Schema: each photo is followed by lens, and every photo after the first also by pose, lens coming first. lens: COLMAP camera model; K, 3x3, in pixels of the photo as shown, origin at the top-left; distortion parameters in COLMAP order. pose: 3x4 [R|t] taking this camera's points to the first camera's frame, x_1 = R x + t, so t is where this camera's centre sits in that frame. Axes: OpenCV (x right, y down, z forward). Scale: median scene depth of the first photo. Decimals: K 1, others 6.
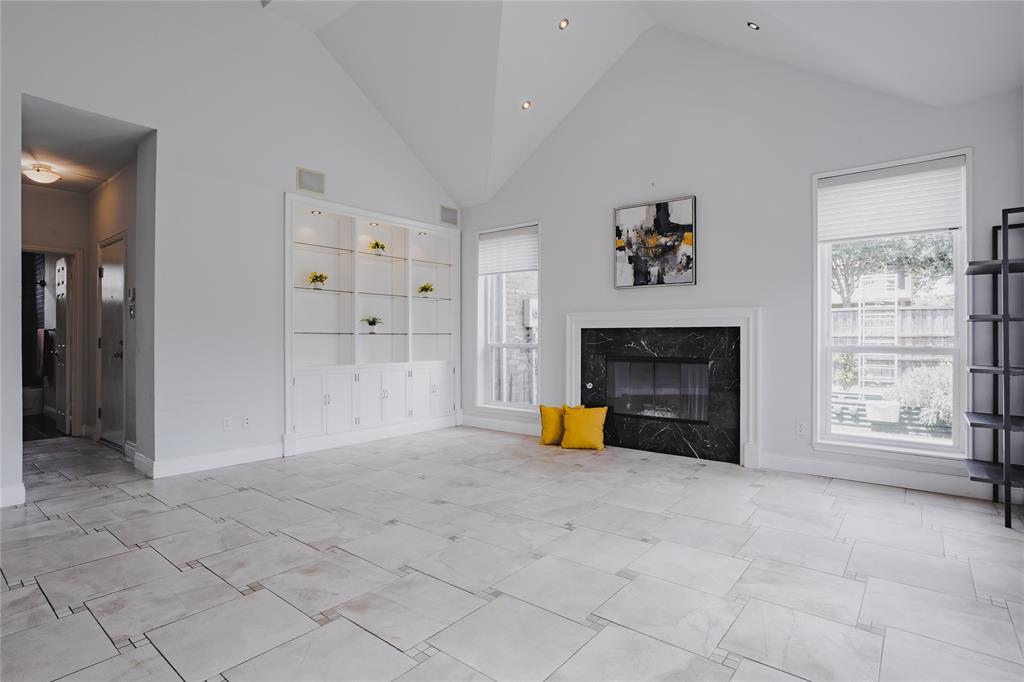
lens RADIAL K [[533.3, 0, 505.9], [0, 533.3, 336.0], [0, 0, 1]] dist [-0.022370, 0.001244]
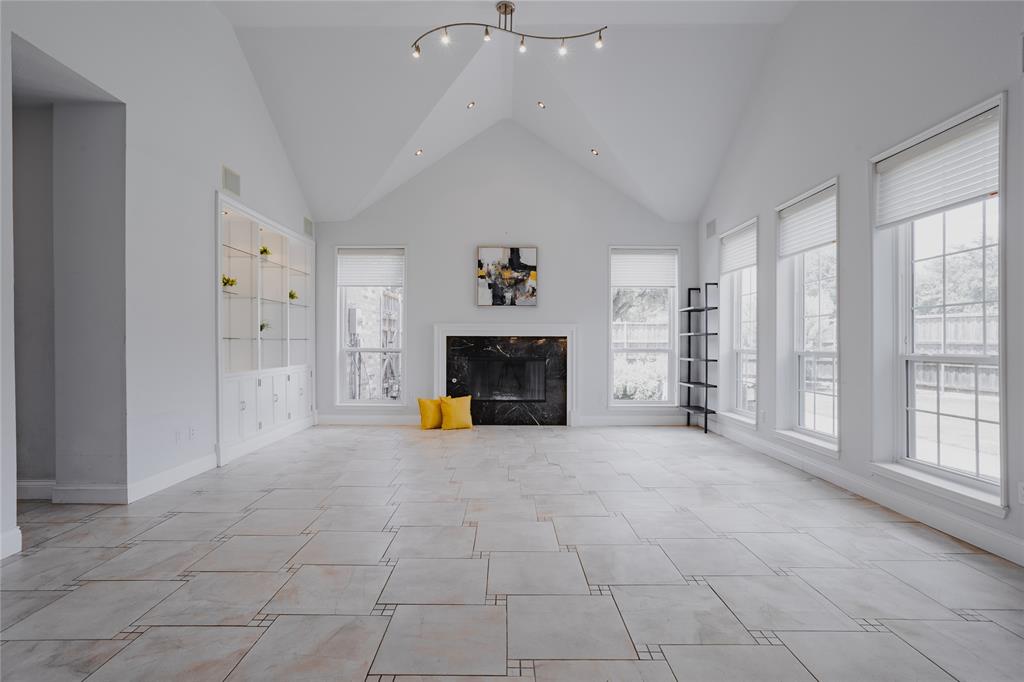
lens RADIAL K [[518.8, 0, 512.0], [0, 518.8, 341.0], [0, 0, 1]] dist [-0.001215, 0.000200]
pose [[0.771051, 0.004298, 0.636758, -0.581337], [-0.004319, 0.999990, -0.001520, -0.000994], [-0.636758, -0.001578, 0.771062, -0.058913]]
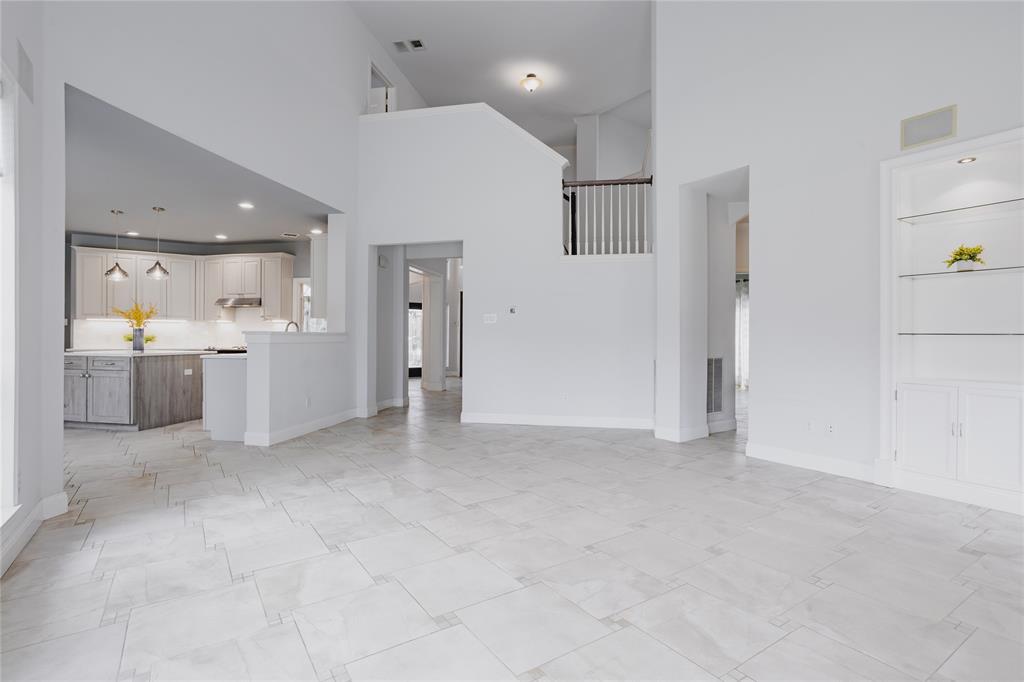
lens RADIAL K [[497.3, 0, 500.5], [0, 497.3, 340.6], [0, 0, 1]] dist [-0.054178, 0.032960]
pose [[-0.311840, 0.006447, -0.950113, 0.463101], [0.002182, 0.999979, 0.006069, -0.001963], [0.950132, -0.000180, -0.311847, 0.648964]]
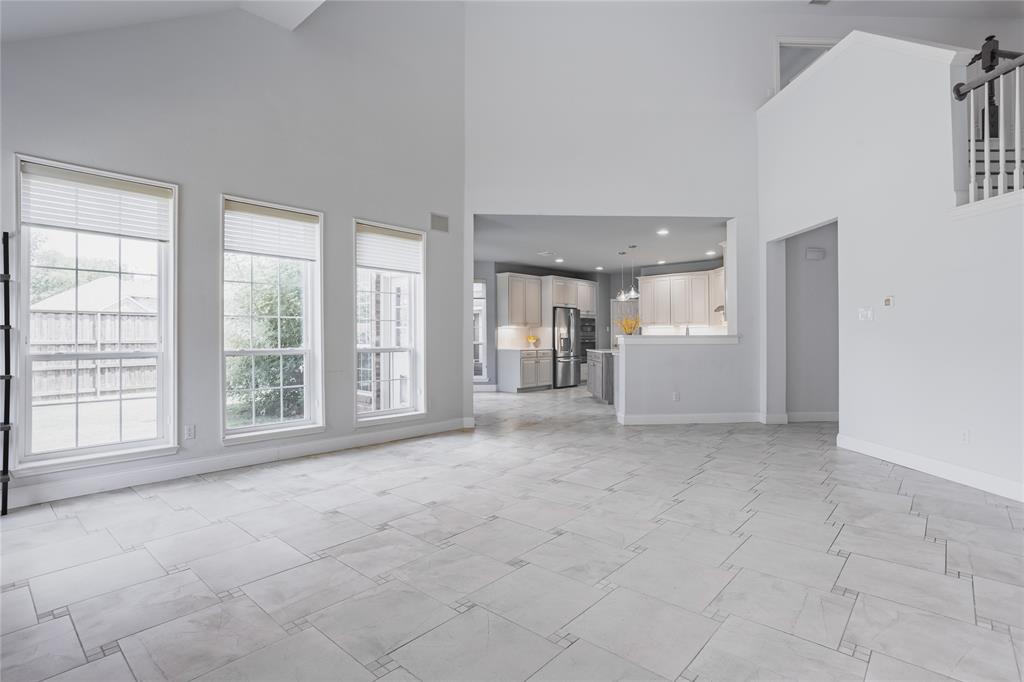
lens RADIAL K [[497.3, 0, 500.5], [0, 497.3, 340.6], [0, 0, 1]] dist [-0.054178, 0.032960]
pose [[-0.998053, 0.004281, 0.062227, -0.103186], [0.004152, 0.999989, -0.002200, 0.000116], [-0.062236, -0.001937, -0.998060, 1.192132]]
